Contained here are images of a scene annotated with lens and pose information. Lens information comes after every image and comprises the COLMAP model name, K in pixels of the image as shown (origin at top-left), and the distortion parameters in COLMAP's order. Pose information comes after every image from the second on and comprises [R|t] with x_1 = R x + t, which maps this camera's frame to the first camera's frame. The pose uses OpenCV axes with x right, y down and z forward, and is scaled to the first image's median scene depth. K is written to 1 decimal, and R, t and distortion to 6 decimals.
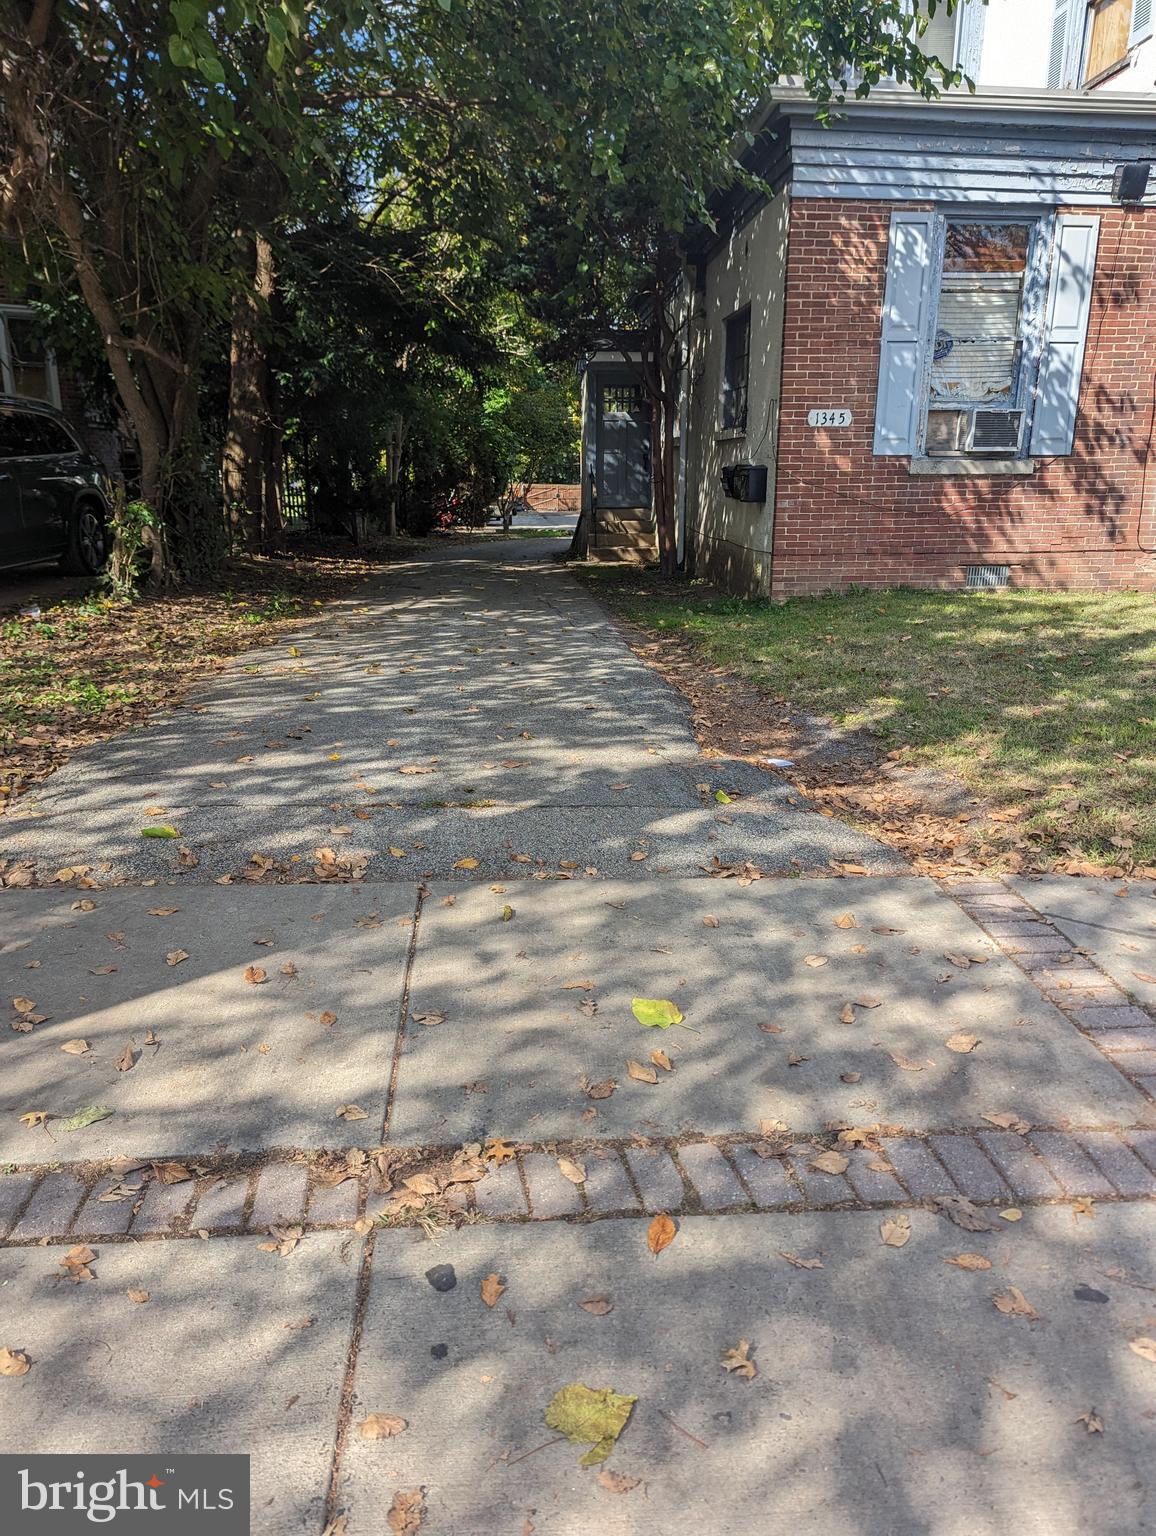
lens RADIAL K [[1069.8, 0, 572.5], [0, 1069.8, 768.2], [0, 0, 1]] dist [0.028100, -0.011167]
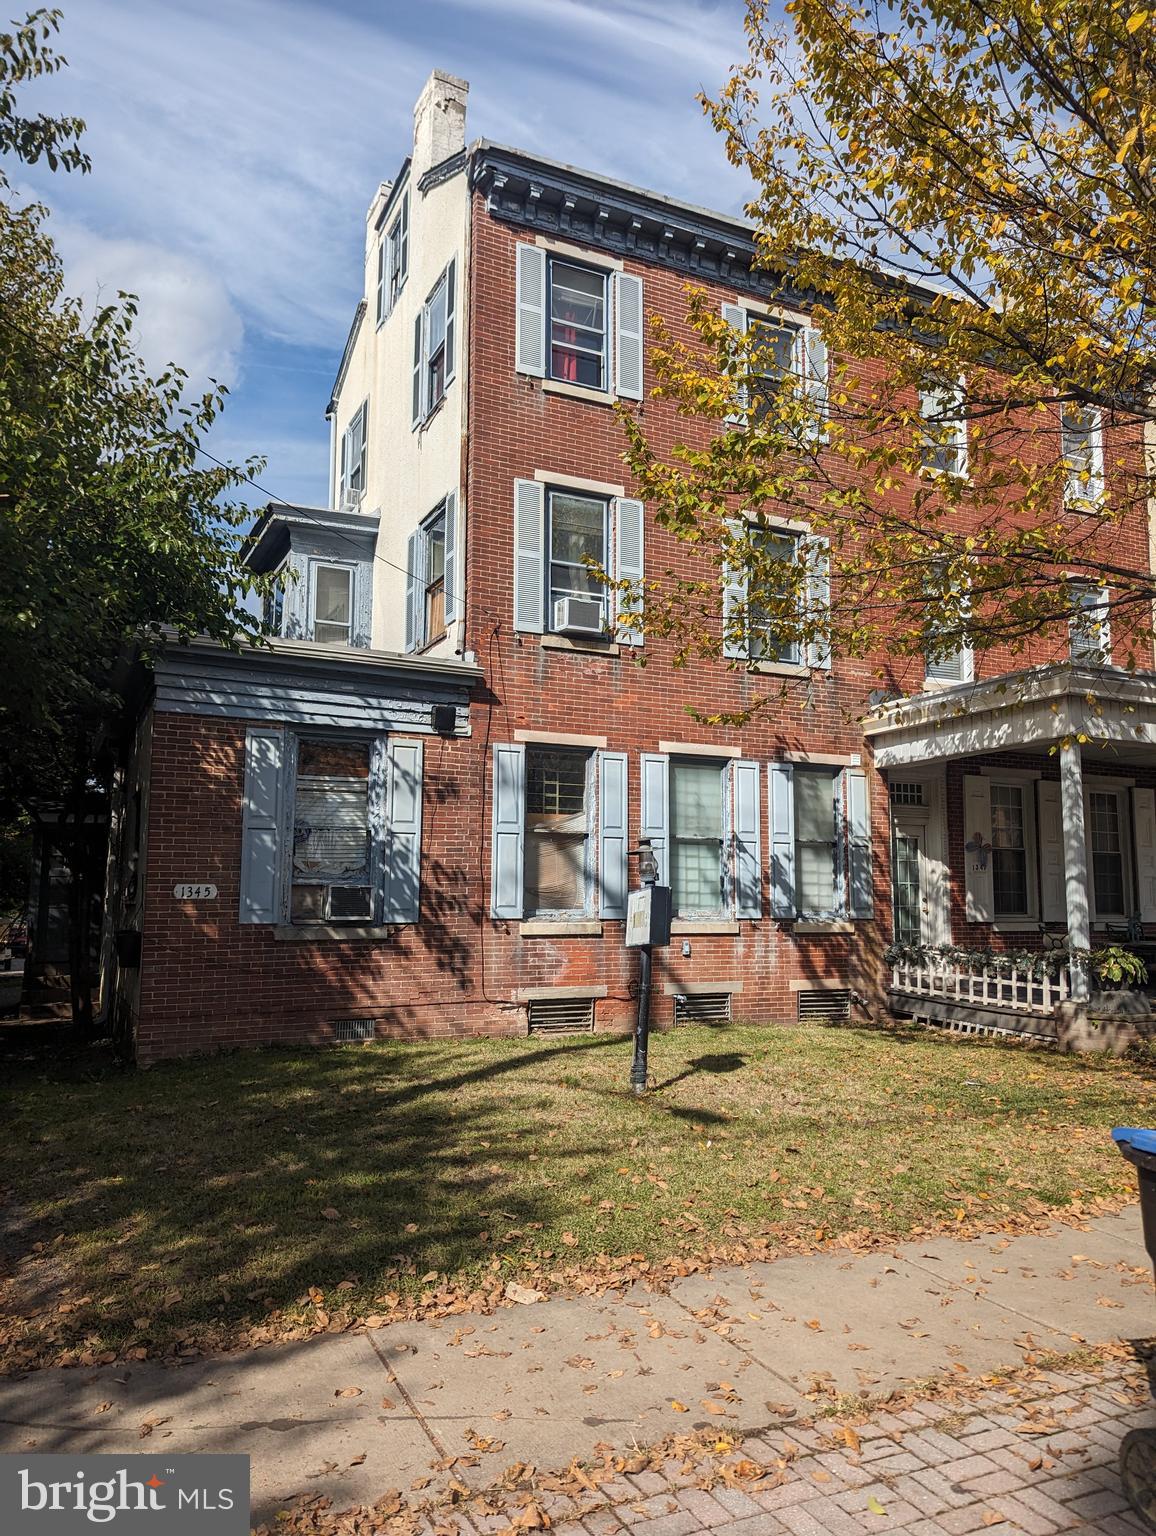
lens RADIAL K [[1069.8, 0, 582.8], [0, 1069.8, 776.9], [0, 0, 1]] dist [0.028100, -0.011167]
pose [[0.923576, 0.044913, 0.380775, 0.182690], [0.101997, 0.928551, -0.356918, -0.003713], [-0.369599, 0.368479, 0.853006, -0.121713]]
